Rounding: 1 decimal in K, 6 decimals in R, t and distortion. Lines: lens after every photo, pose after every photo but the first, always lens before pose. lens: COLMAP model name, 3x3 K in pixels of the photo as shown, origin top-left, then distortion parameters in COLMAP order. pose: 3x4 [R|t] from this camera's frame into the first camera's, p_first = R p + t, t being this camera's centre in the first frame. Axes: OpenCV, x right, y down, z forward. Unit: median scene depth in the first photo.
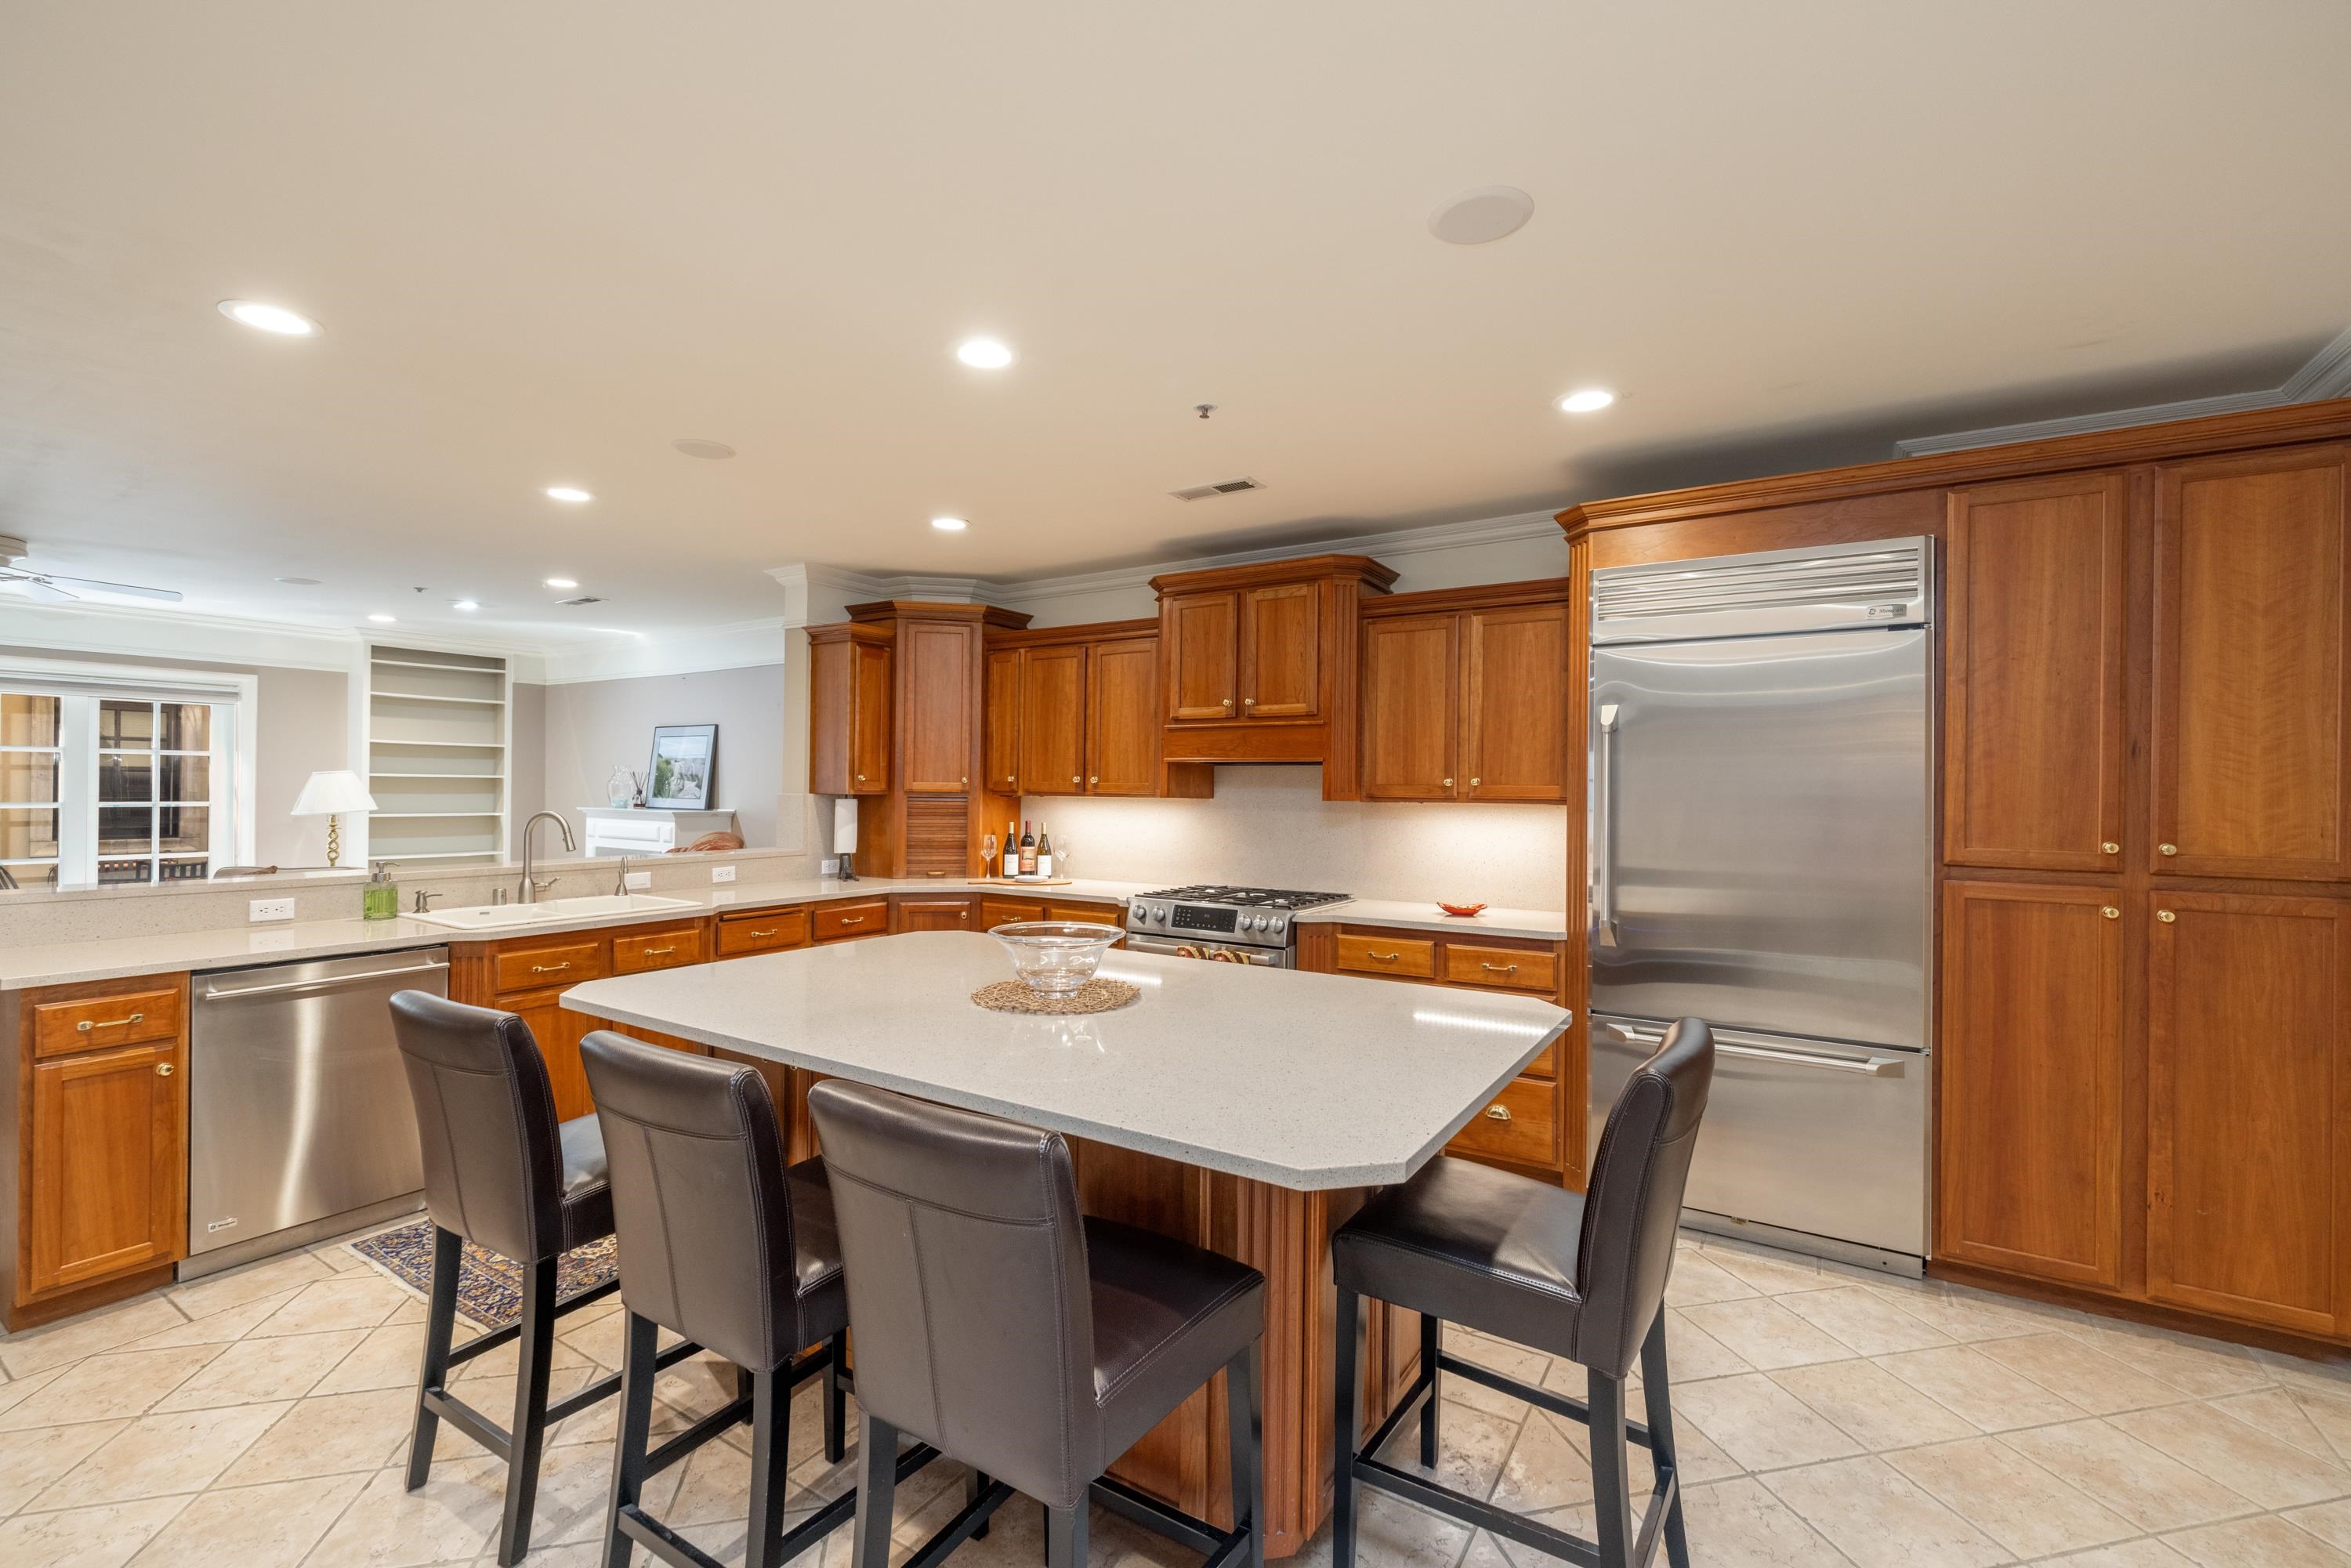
lens RADIAL K [[999.1, 0, 1170.2], [0, 999.1, 780.8], [0, 0, 1]] dist [-0.001012, 0.000312]
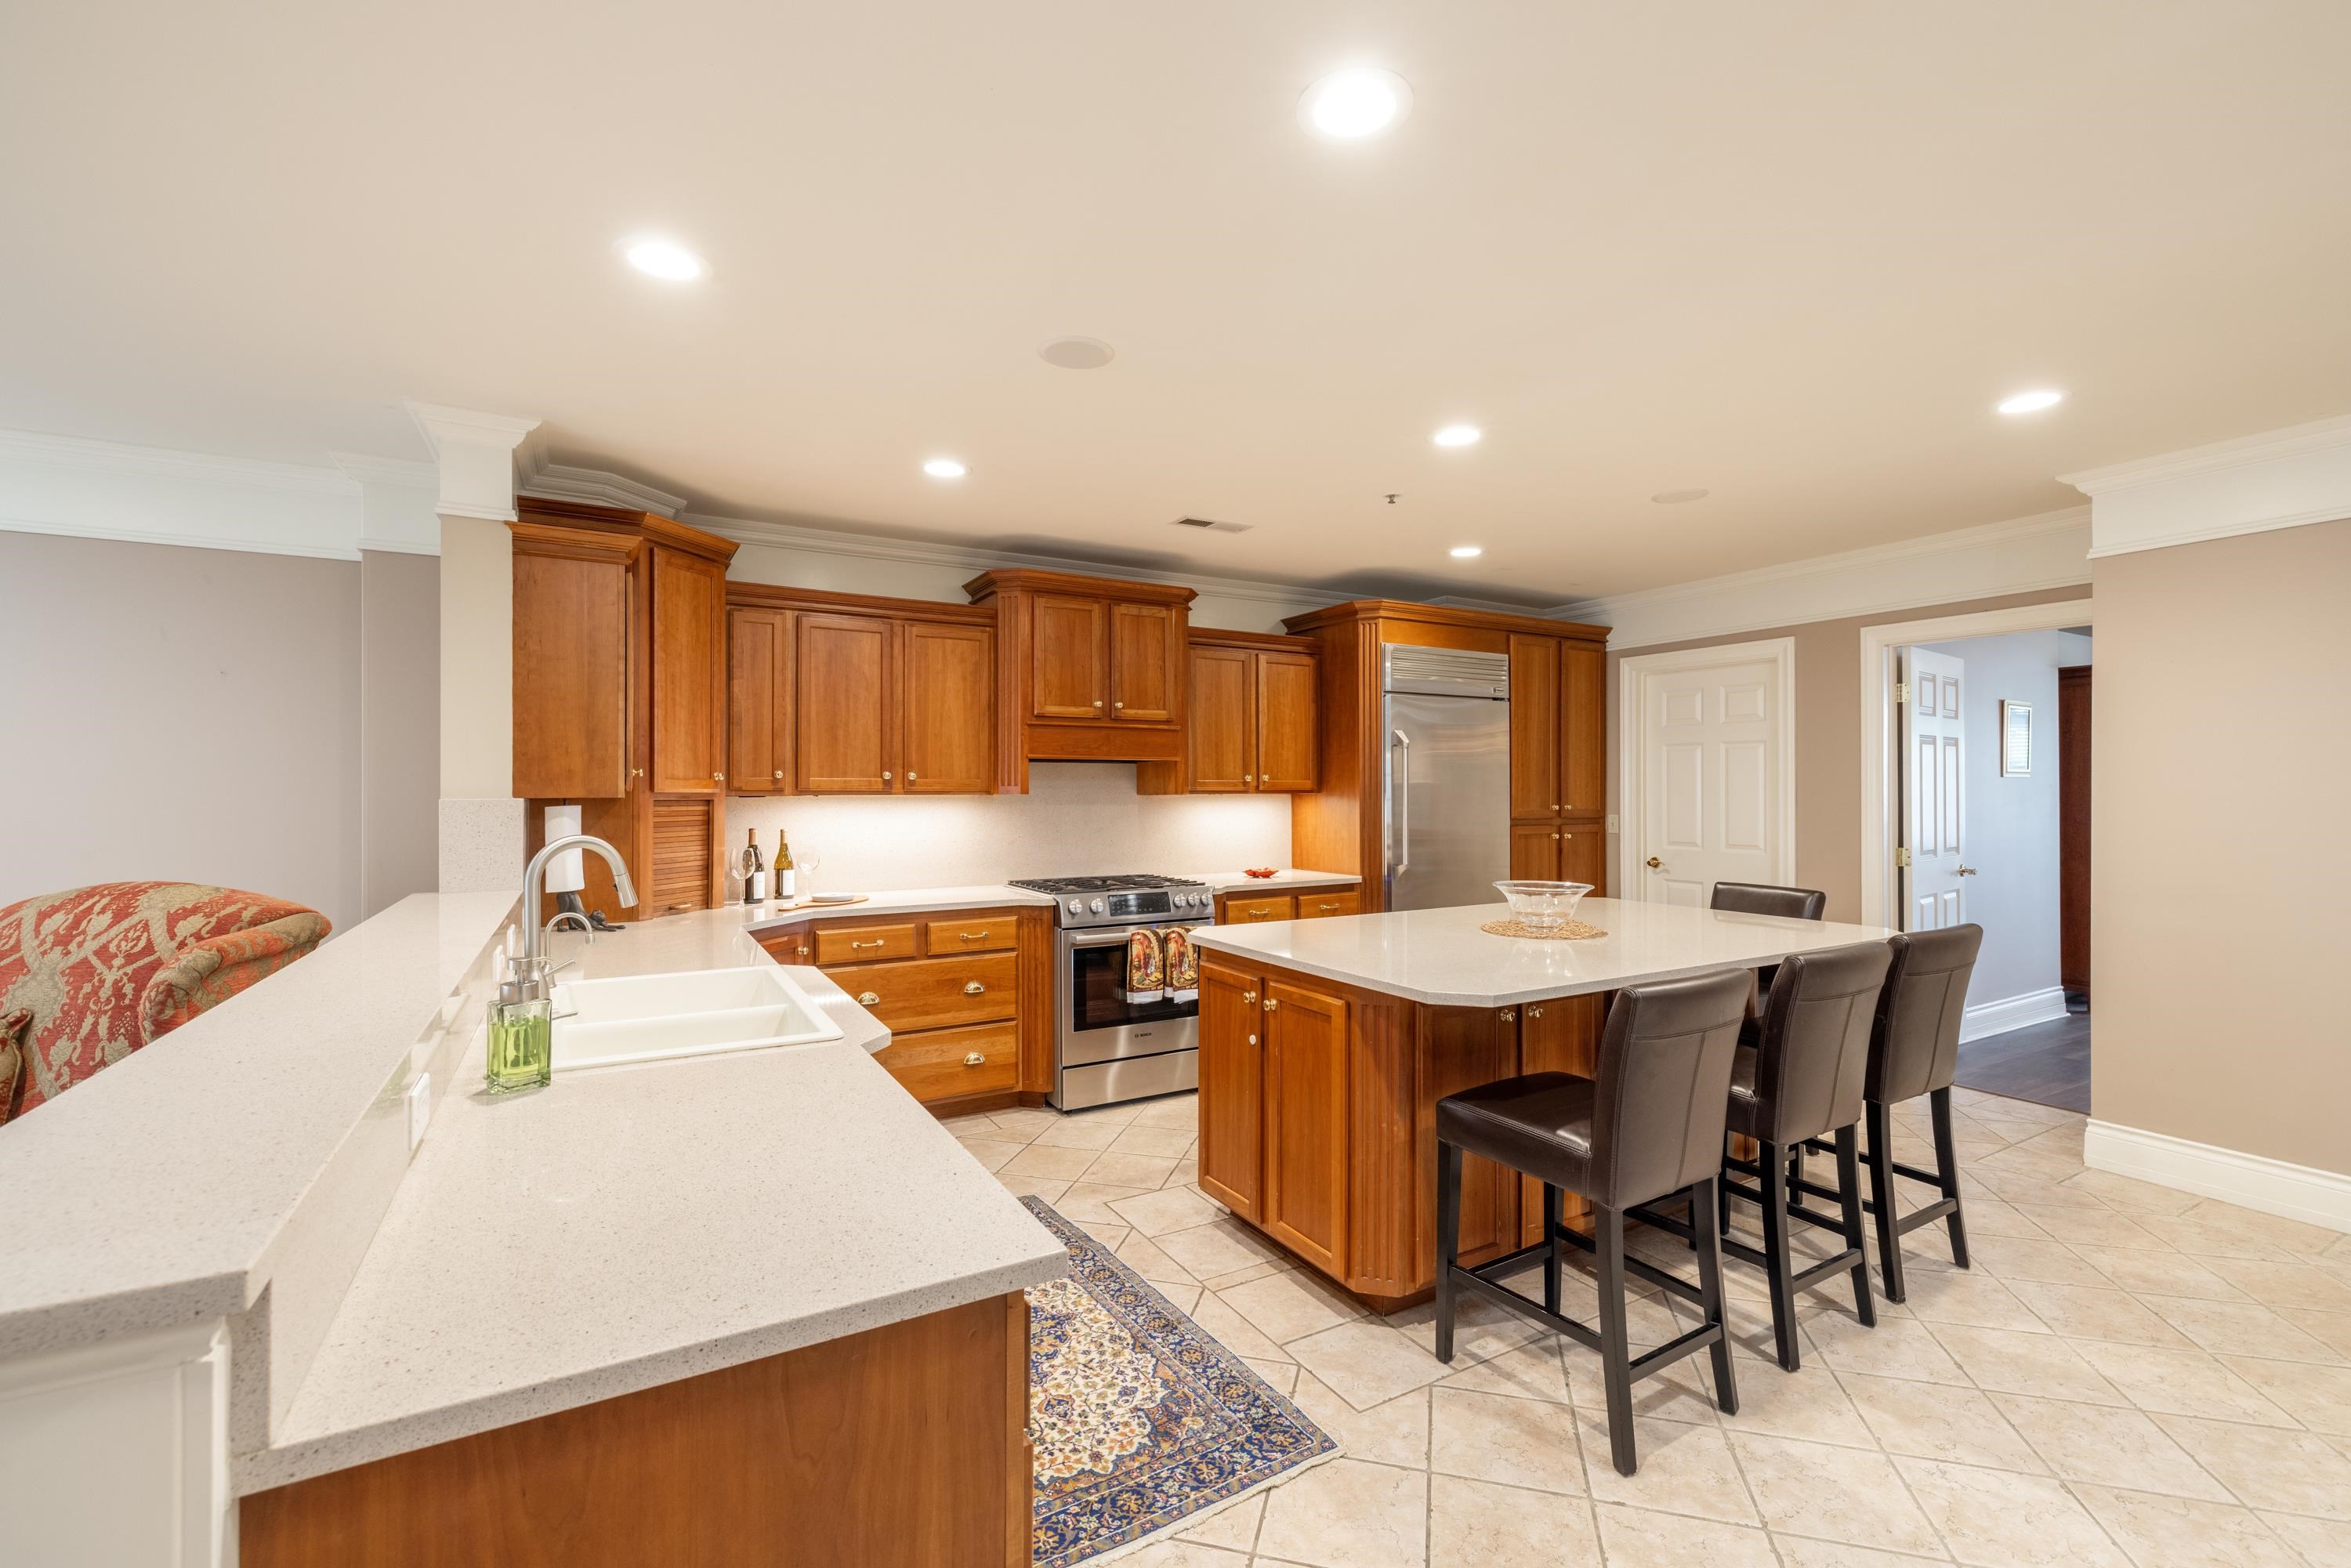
lens RADIAL K [[999.1, 0, 1178.0], [0, 999.1, 782.7], [0, 0, 1]] dist [-0.001012, 0.000312]
pose [[0.454932, -0.008337, 0.890487, -0.712938], [-0.002479, 0.999940, 0.010628, -0.004953], [-0.890523, -0.007043, 0.454884, 0.364393]]
